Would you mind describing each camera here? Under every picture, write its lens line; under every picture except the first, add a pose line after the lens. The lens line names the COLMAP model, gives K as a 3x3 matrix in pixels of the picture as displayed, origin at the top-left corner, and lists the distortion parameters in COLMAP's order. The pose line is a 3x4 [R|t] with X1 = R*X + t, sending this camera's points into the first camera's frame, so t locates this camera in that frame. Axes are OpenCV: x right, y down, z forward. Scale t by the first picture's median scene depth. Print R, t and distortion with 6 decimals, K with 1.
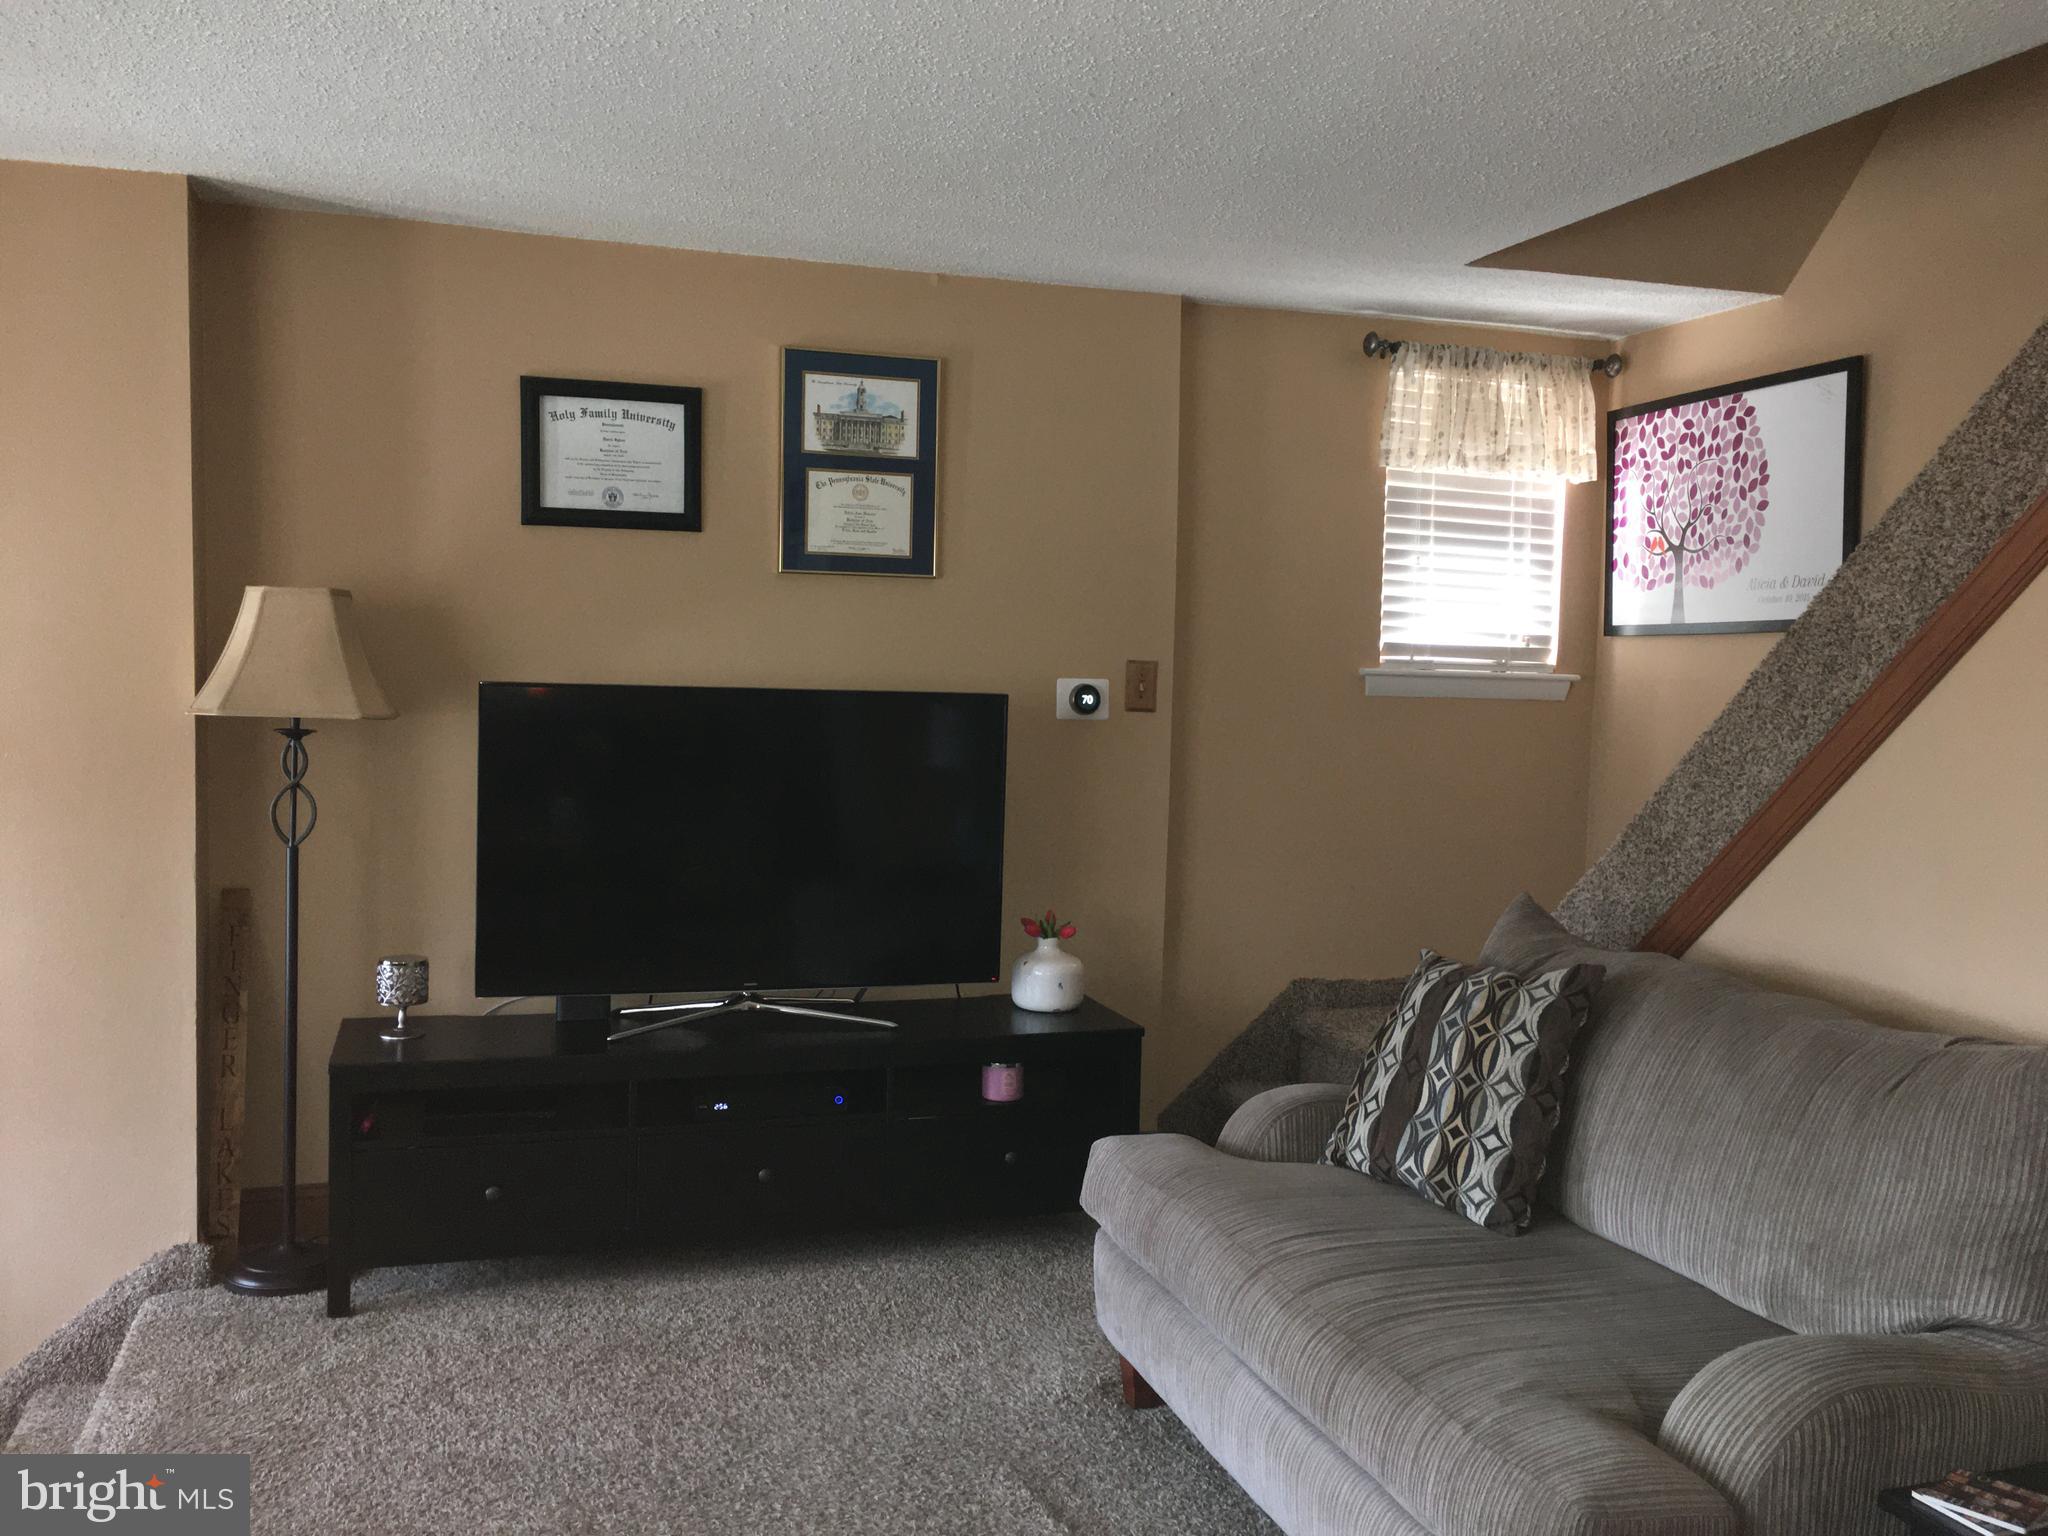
lens RADIAL K [[1755.0, 0, 1027.5], [0, 1755.0, 764.0], [0, 0, 1]] dist [0.013121, -0.010479]
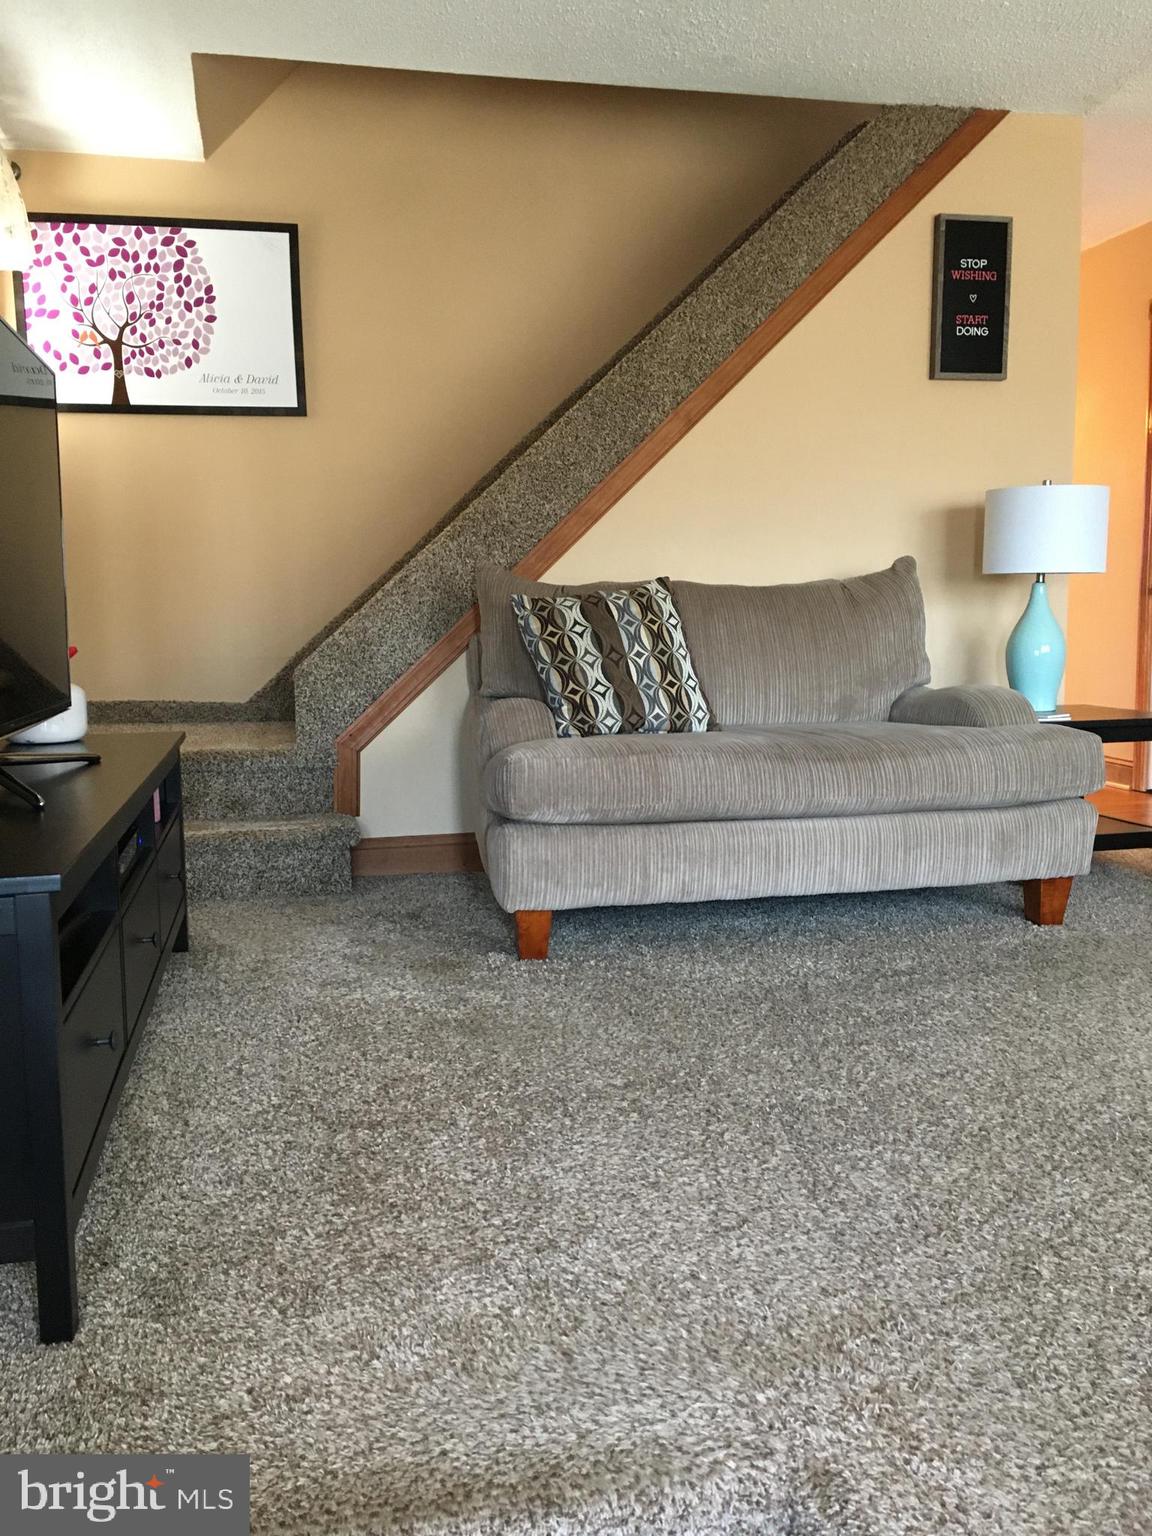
lens RADIAL K [[1316.2, 0, 578.4], [0, 1316.2, 772.4], [0, 0, 1]] dist [0.013121, -0.010479]
pose [[0.084934, -0.145165, 0.985755, -0.593446], [0.069267, 0.987797, 0.139498, 0.074311], [-0.993976, 0.056433, 0.093952, 0.618448]]
